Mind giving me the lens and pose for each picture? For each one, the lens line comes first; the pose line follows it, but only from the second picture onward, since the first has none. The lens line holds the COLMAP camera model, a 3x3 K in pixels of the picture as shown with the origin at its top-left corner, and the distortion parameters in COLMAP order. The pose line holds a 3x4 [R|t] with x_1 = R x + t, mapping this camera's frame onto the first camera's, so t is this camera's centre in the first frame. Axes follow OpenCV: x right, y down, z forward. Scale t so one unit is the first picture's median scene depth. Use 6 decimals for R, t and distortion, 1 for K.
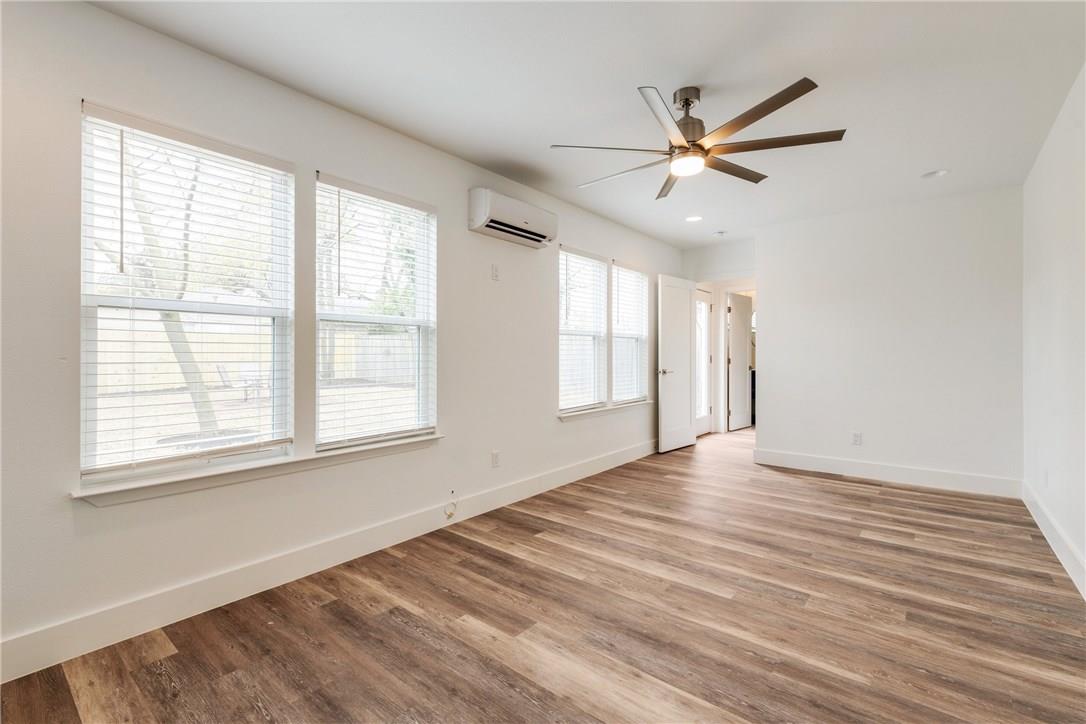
lens RADIAL K [[475.9, 0, 544.7], [0, 475.9, 357.2], [0, 0, 1]] dist [0.012891, -0.000403]
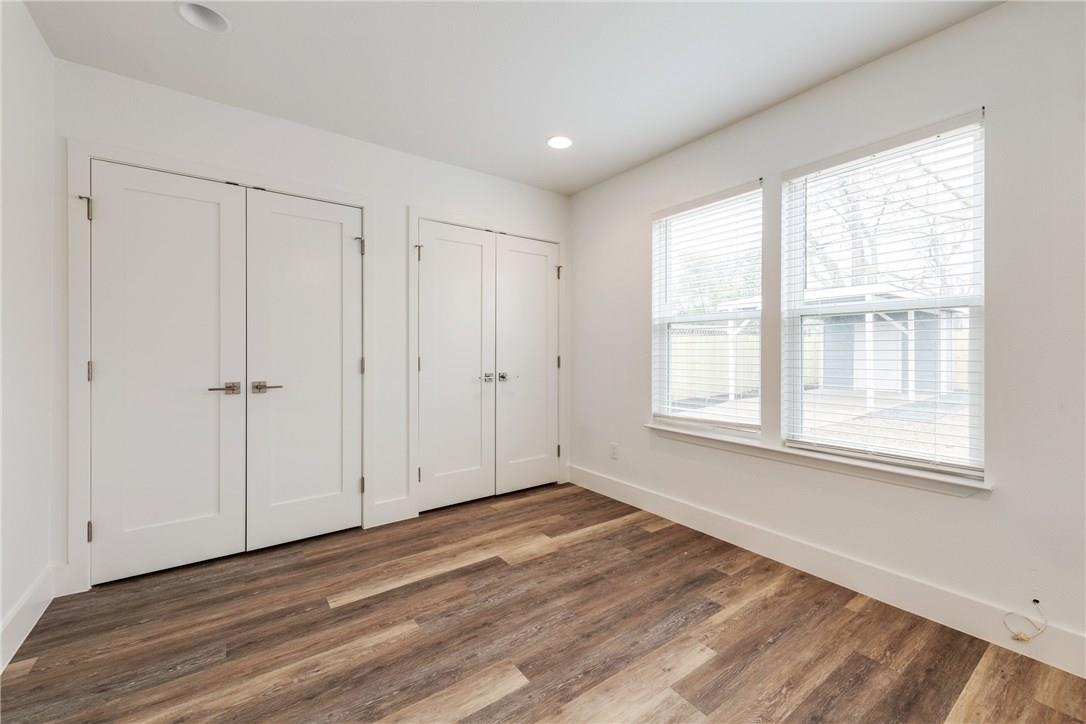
lens RADIAL K [[444.3, 0, 553.5], [0, 444.3, 355.5], [0, 0, 1]] dist [0.011297, -0.000447]
pose [[-0.246654, 0.007520, -0.969074, 0.596754], [-0.005490, 0.999943, 0.009157, -0.001475], [0.969088, 0.007579, -0.246599, 0.795789]]
